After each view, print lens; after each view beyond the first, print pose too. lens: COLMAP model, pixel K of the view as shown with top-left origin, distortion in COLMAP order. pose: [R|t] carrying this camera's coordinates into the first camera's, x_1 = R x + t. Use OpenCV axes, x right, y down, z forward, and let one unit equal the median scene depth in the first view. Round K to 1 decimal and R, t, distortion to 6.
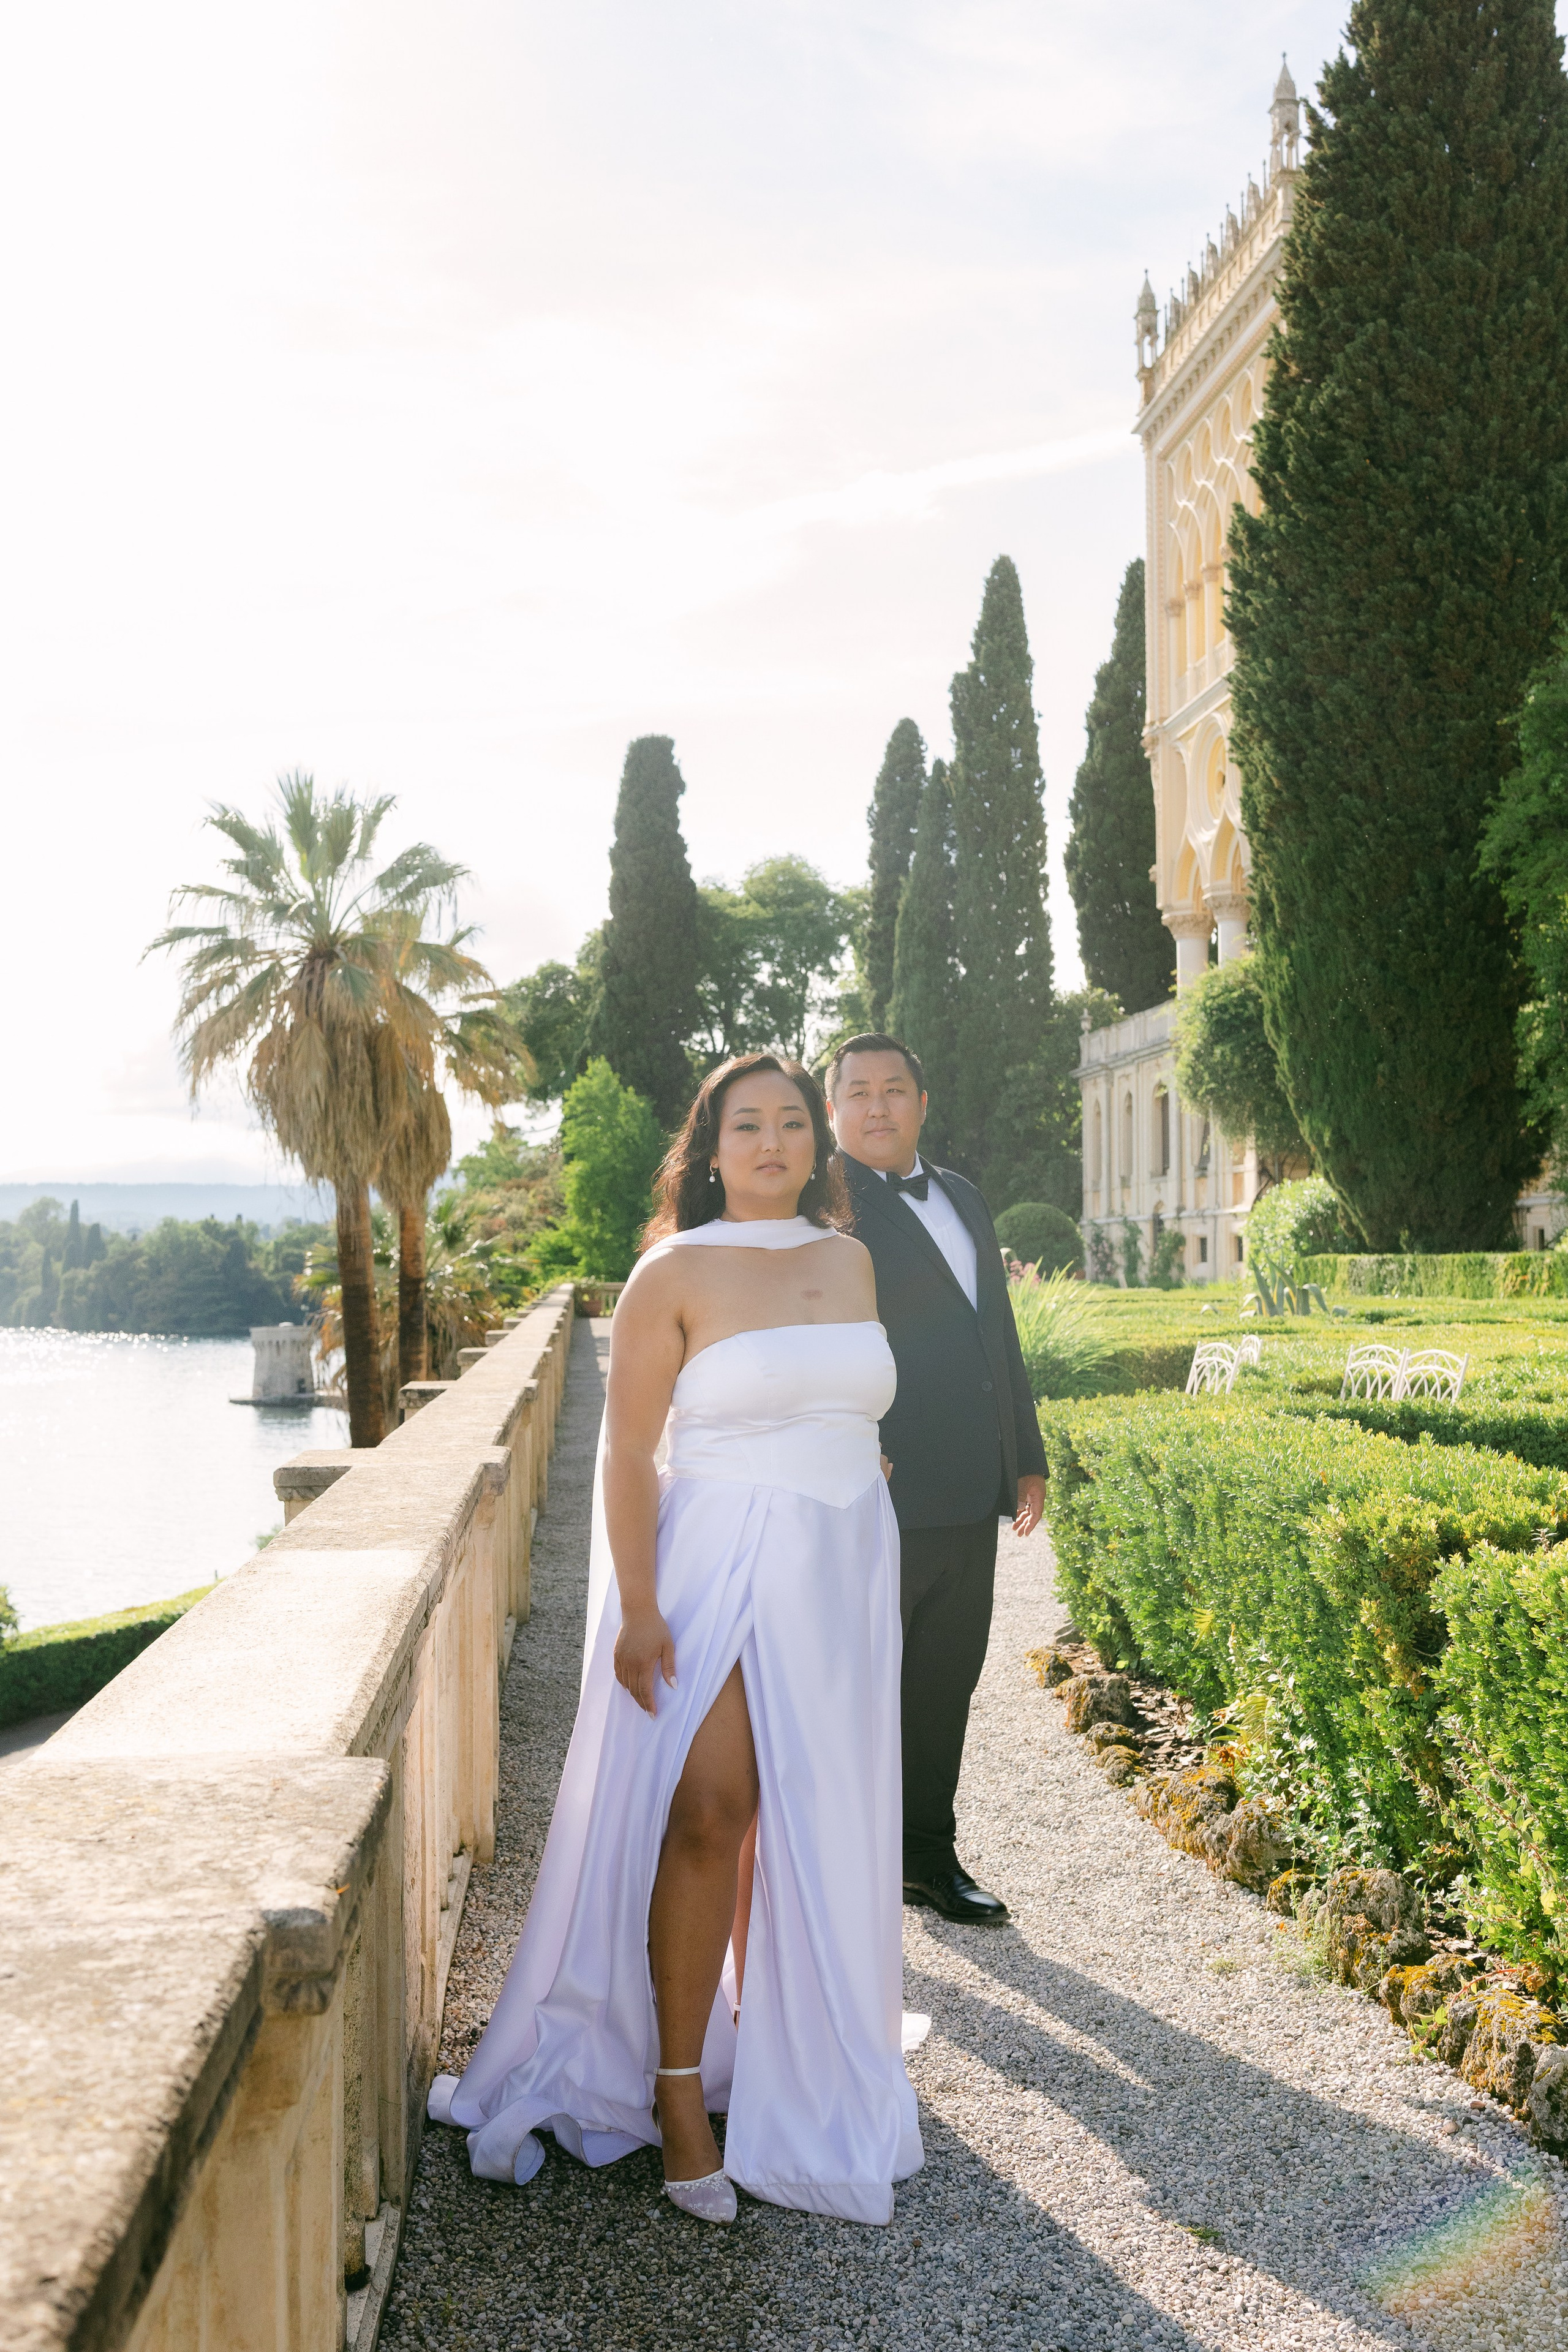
lens RADIAL K [[2243.1, 0, 775.5], [0, 2243.1, 1160.4], [0, 0, 1]] dist [-0.000070, -0.024472]
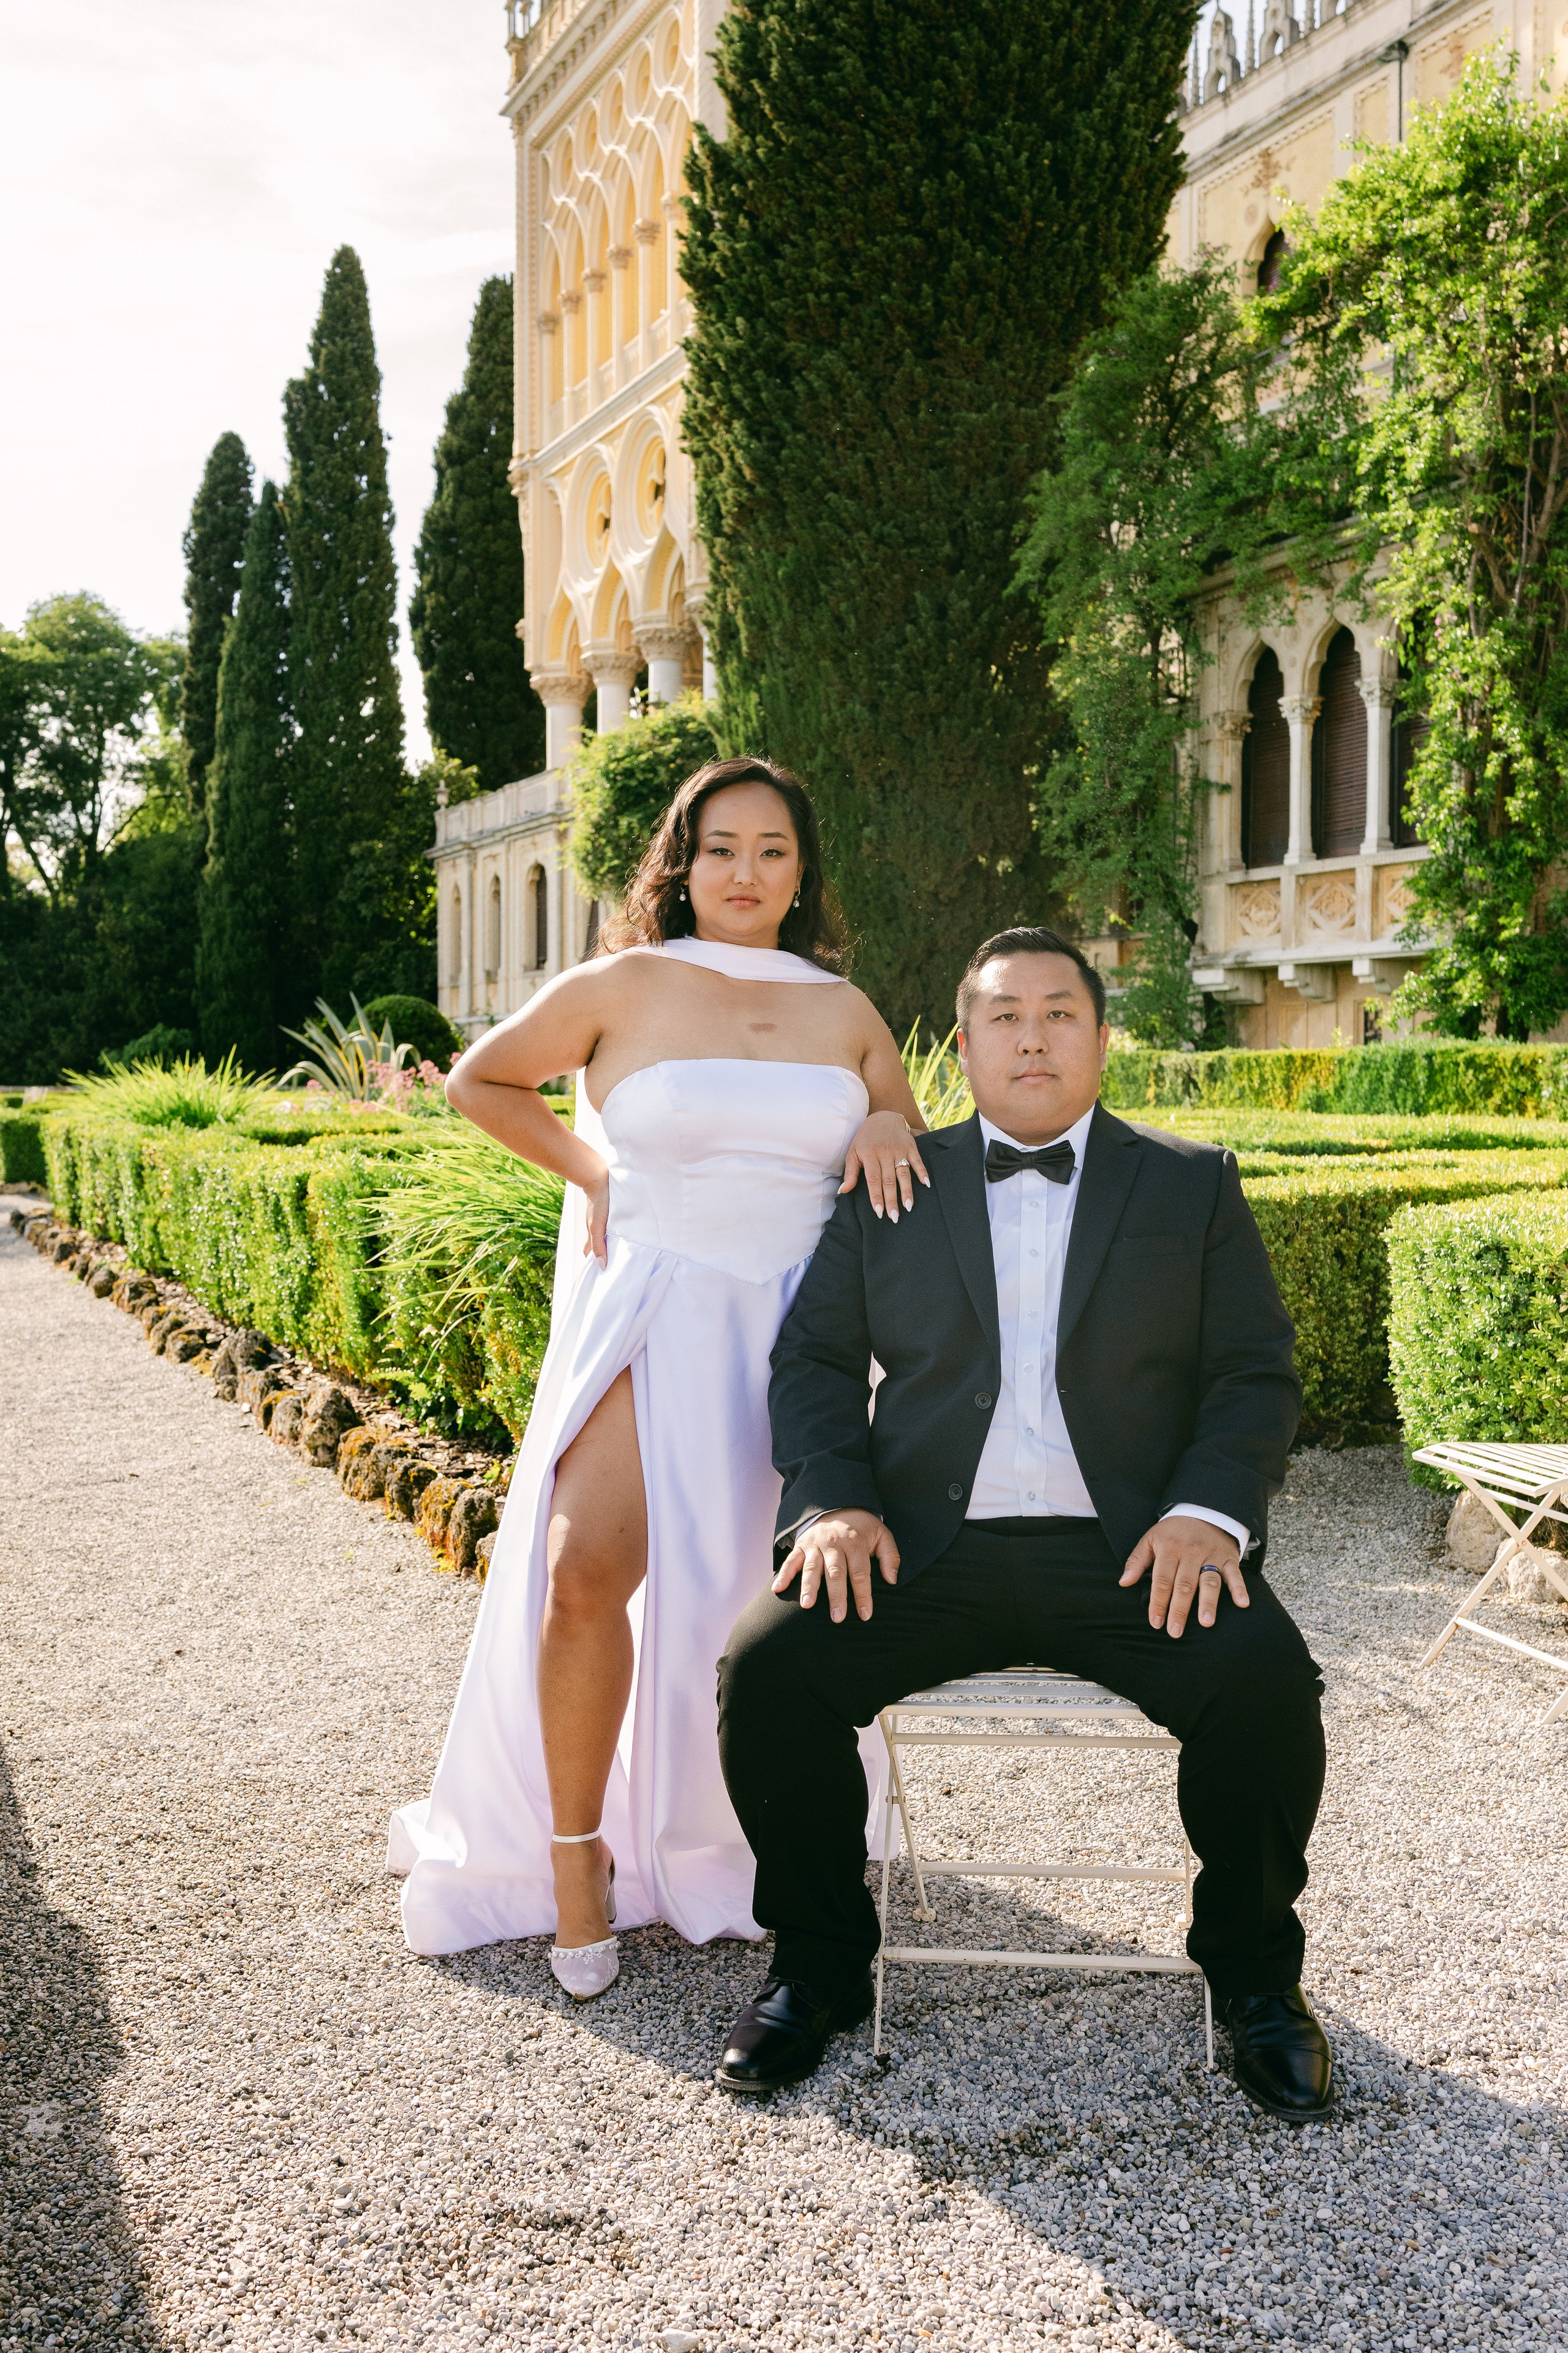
lens RADIAL K [[2229.2, 0, 780.2], [0, 2229.2, 1170.0], [0, 0, 1]] dist [-0.001480, -0.014984]
pose [[0.949830, -0.006751, 0.312695, -0.010725], [-0.021209, 0.996076, 0.085927, 0.006969], [-0.312048, -0.088247, 0.945959, 0.114793]]
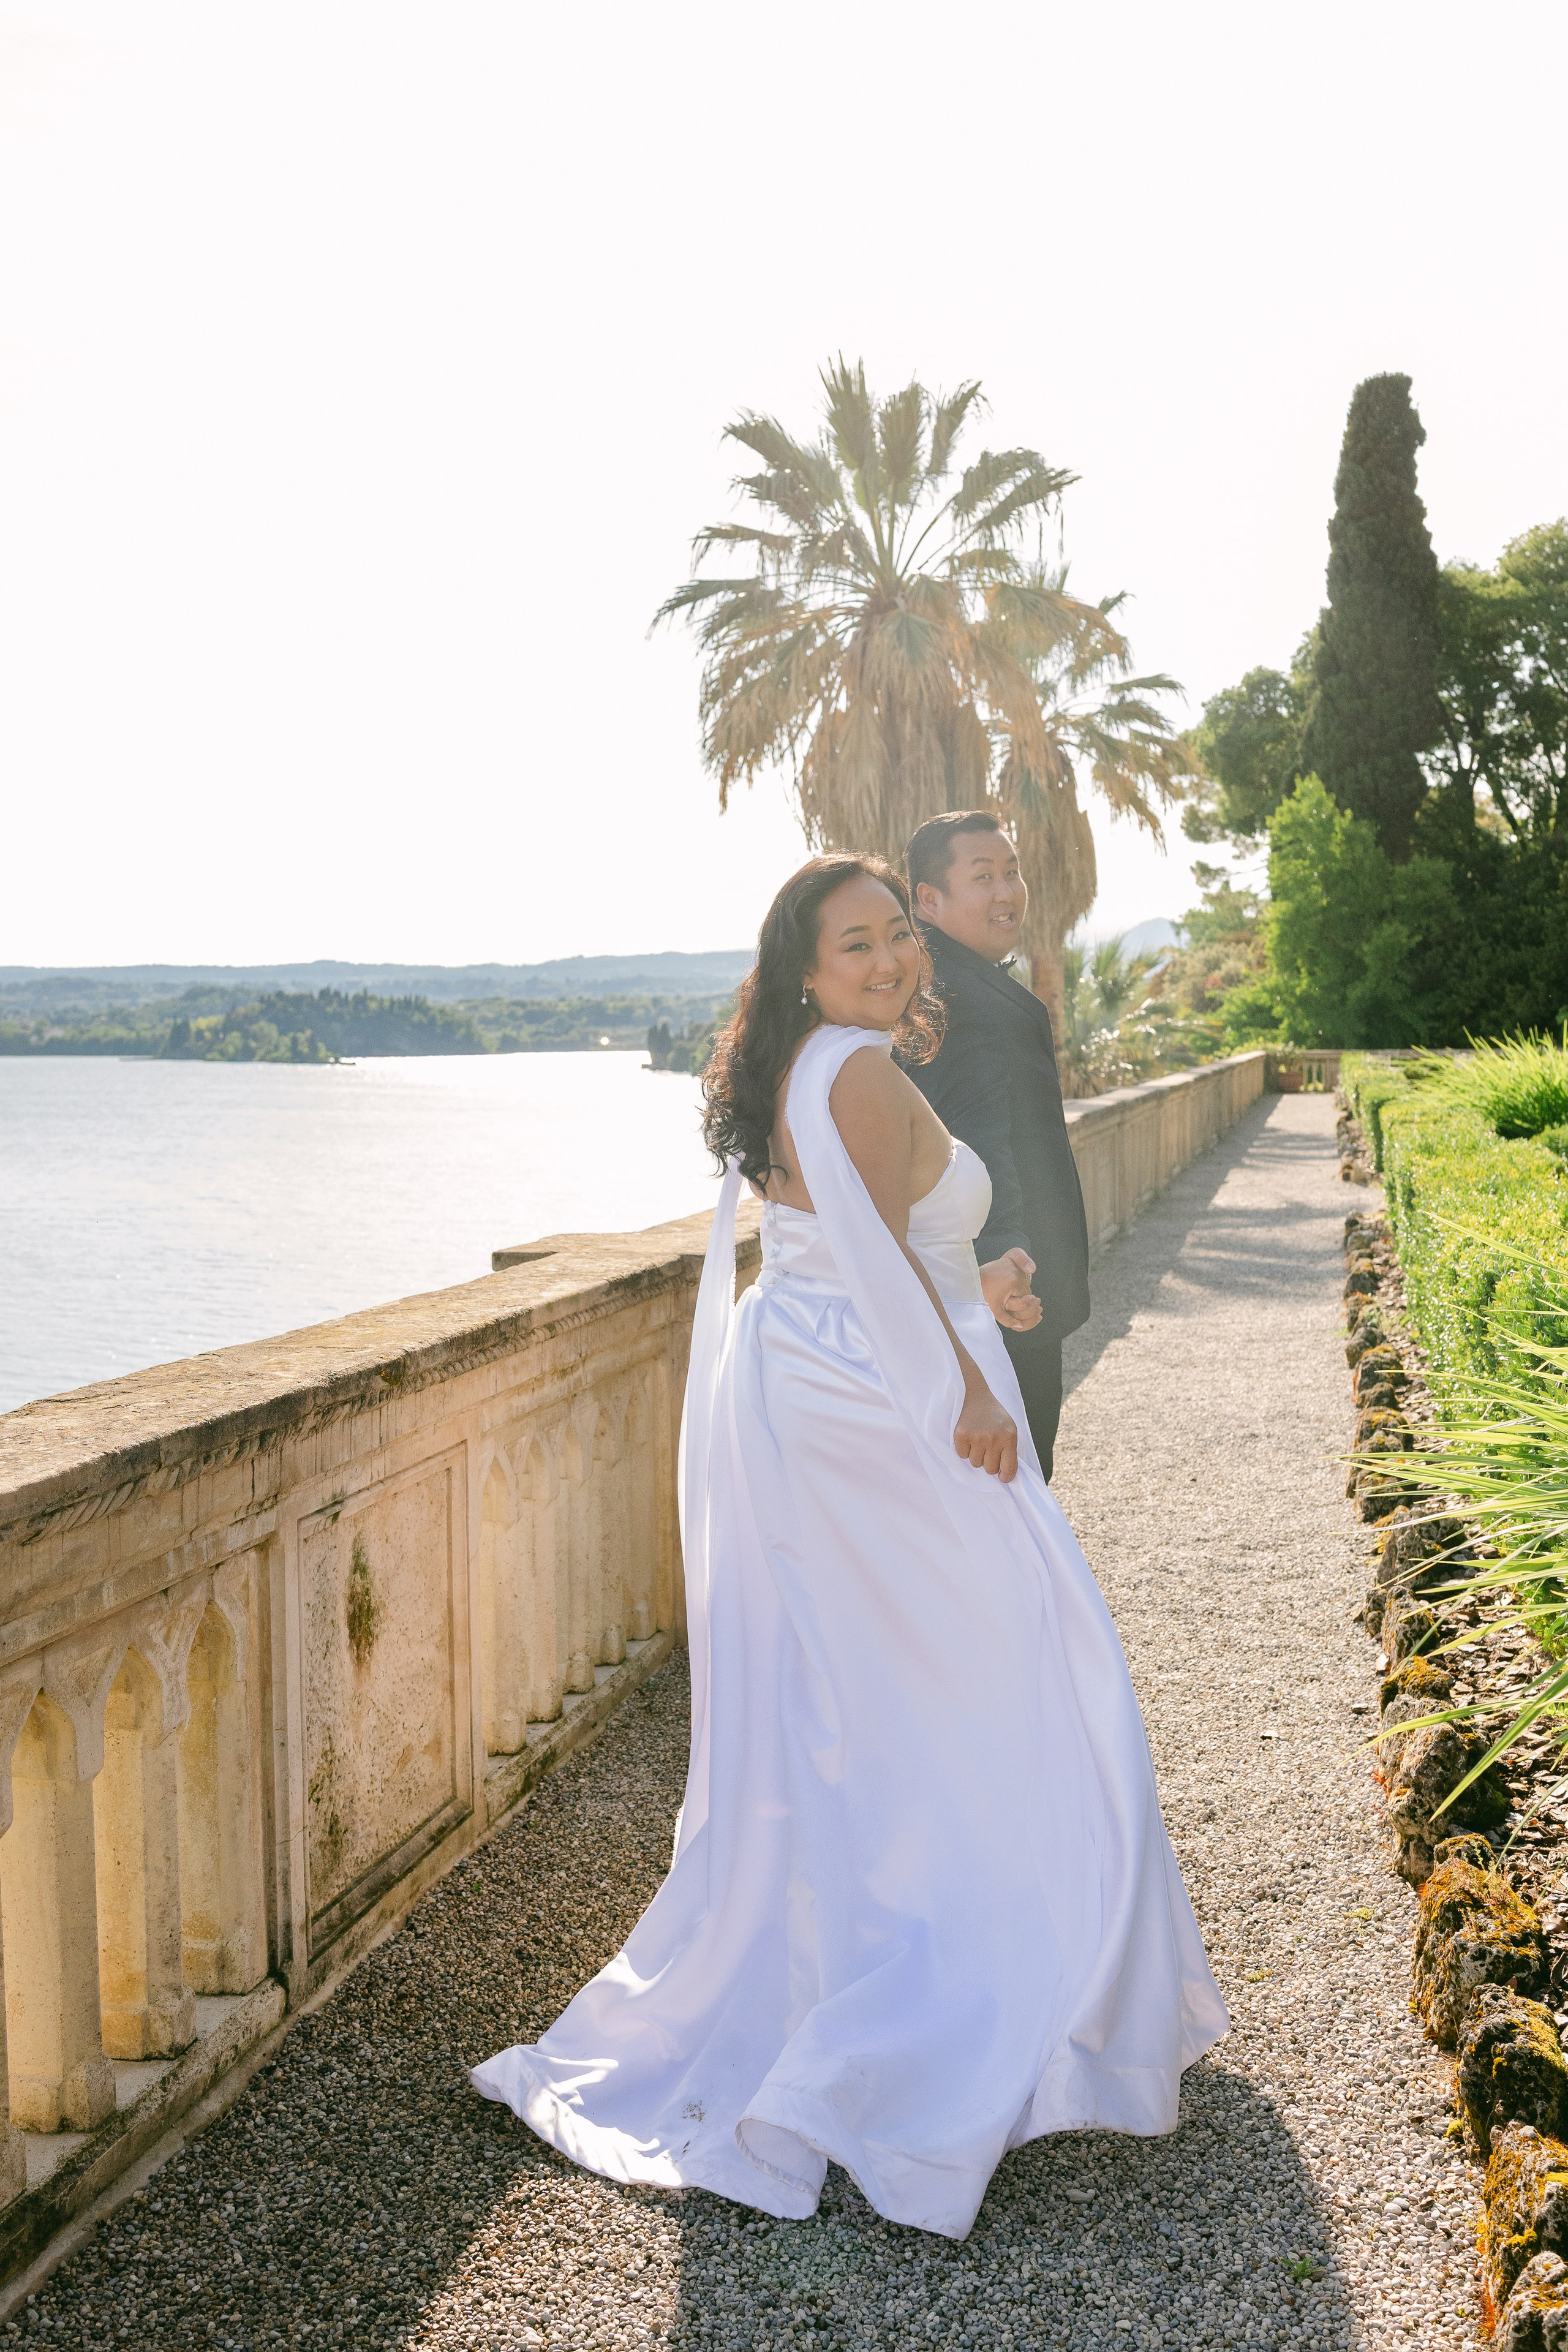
lens RADIAL K [[2243.1, 0, 775.5], [0, 2243.1, 1160.4], [0, 0, 1]] dist [-0.000070, -0.024472]
pose [[0.946530, 0.018643, -0.322077, 0.003735], [0.015590, 0.994519, 0.103383, 0.007142], [0.322239, -0.102876, 0.941052, 0.164976]]
